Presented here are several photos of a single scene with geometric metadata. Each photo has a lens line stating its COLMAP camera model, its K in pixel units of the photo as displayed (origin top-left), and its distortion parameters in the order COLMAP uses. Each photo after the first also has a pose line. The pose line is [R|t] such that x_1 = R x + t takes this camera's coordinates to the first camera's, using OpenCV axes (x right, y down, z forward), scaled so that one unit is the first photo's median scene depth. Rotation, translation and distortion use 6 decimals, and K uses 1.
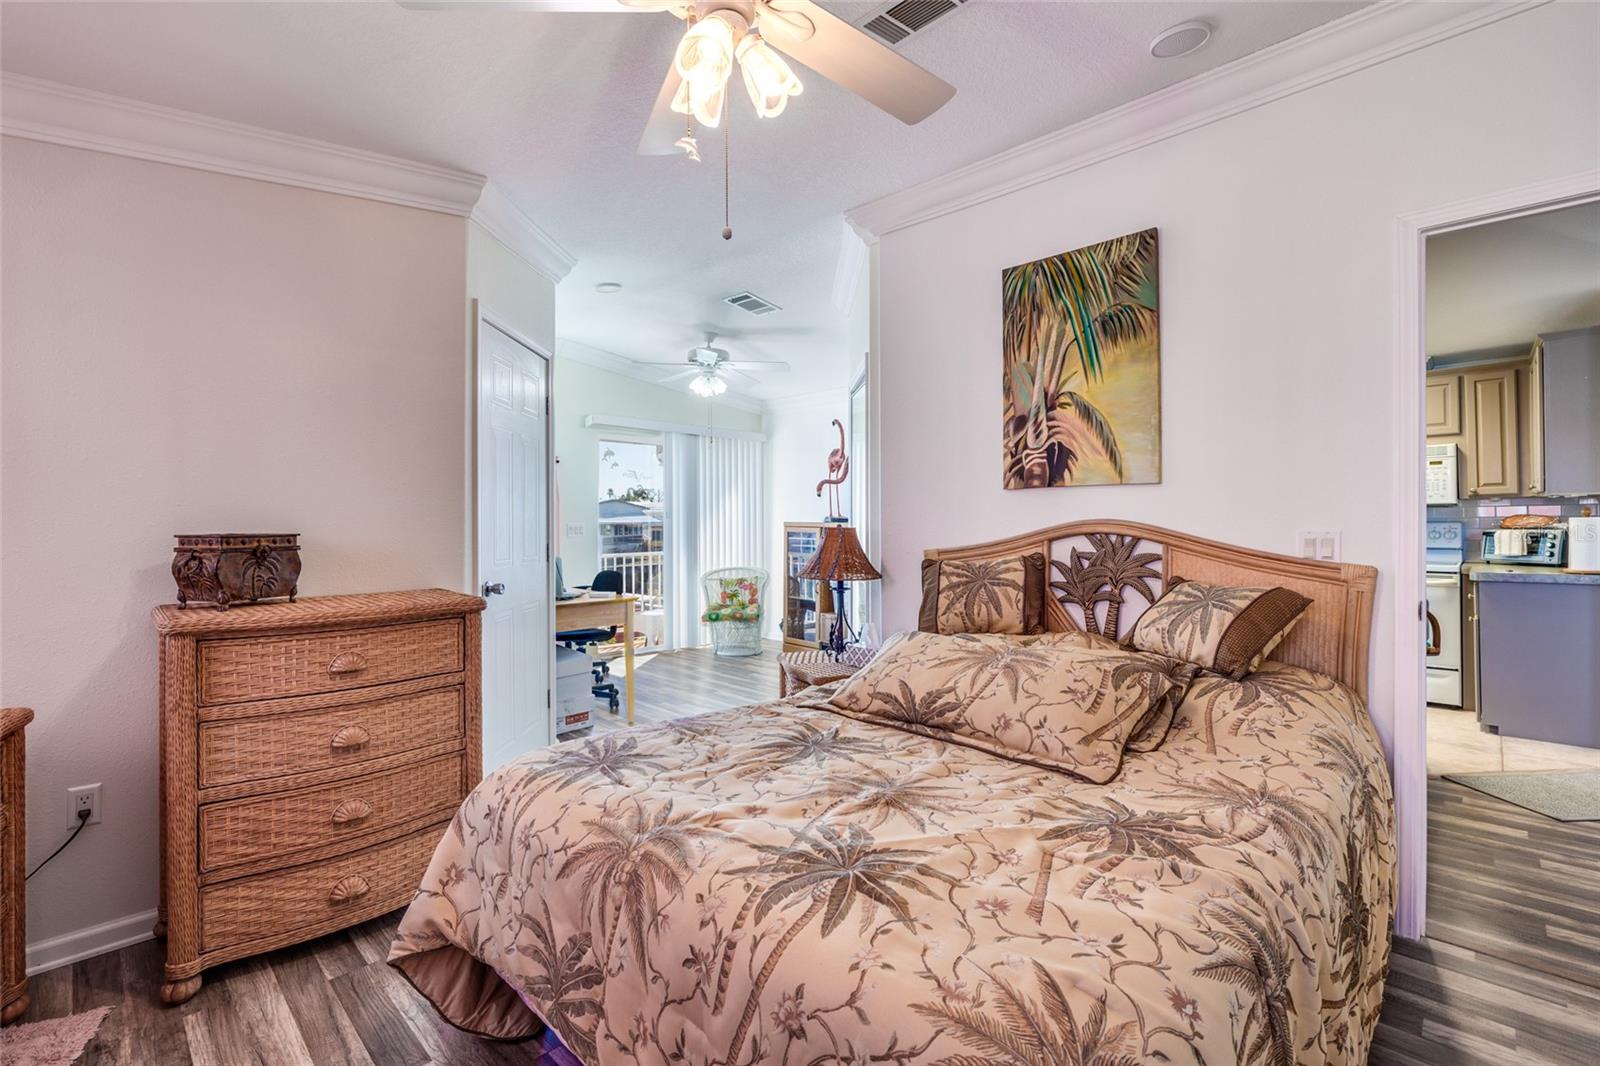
lens RADIAL K [[731.7, 0, 794.3], [0, 731.7, 525.8], [0, 0, 1]] dist [-0.002232, -0.000135]
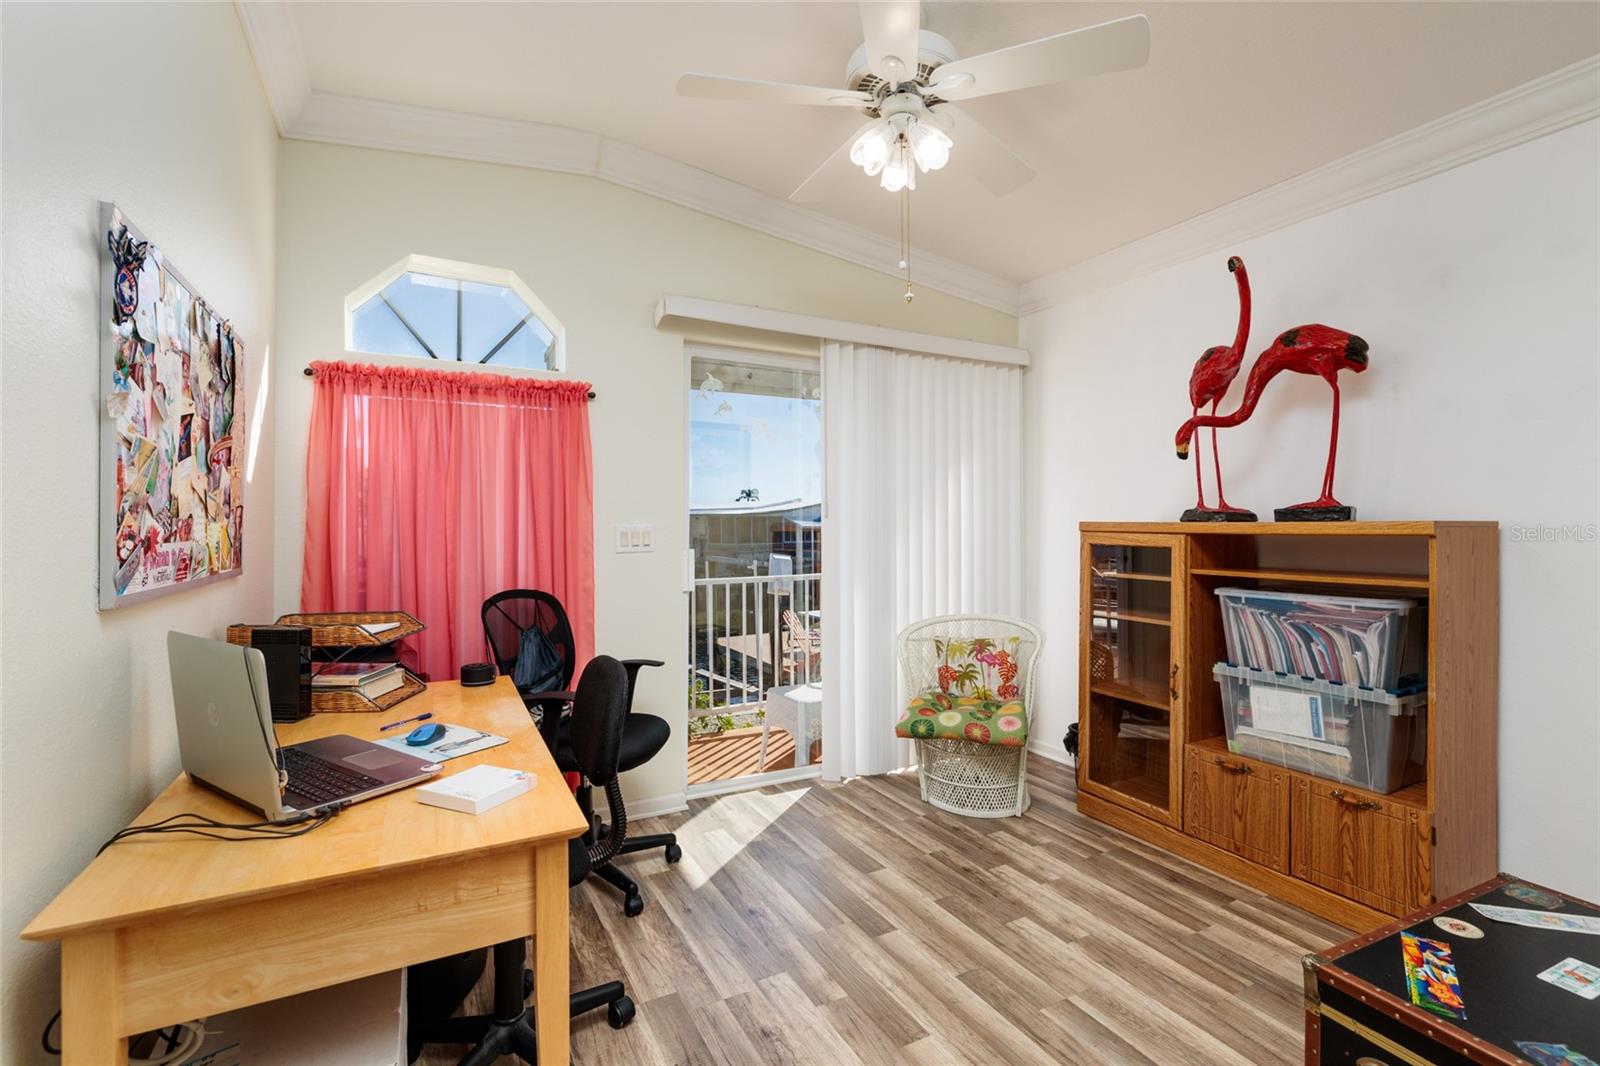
lens RADIAL K [[731.7, 0, 789.0], [0, 731.7, 531.6], [0, 0, 1]] dist [-0.002232, -0.000135]
pose [[0.955447, 0.000367, -0.295163, -0.052829], [0.000737, 0.999993, 0.003627, -0.000628], [0.295162, -0.003683, 0.955440, 0.519142]]
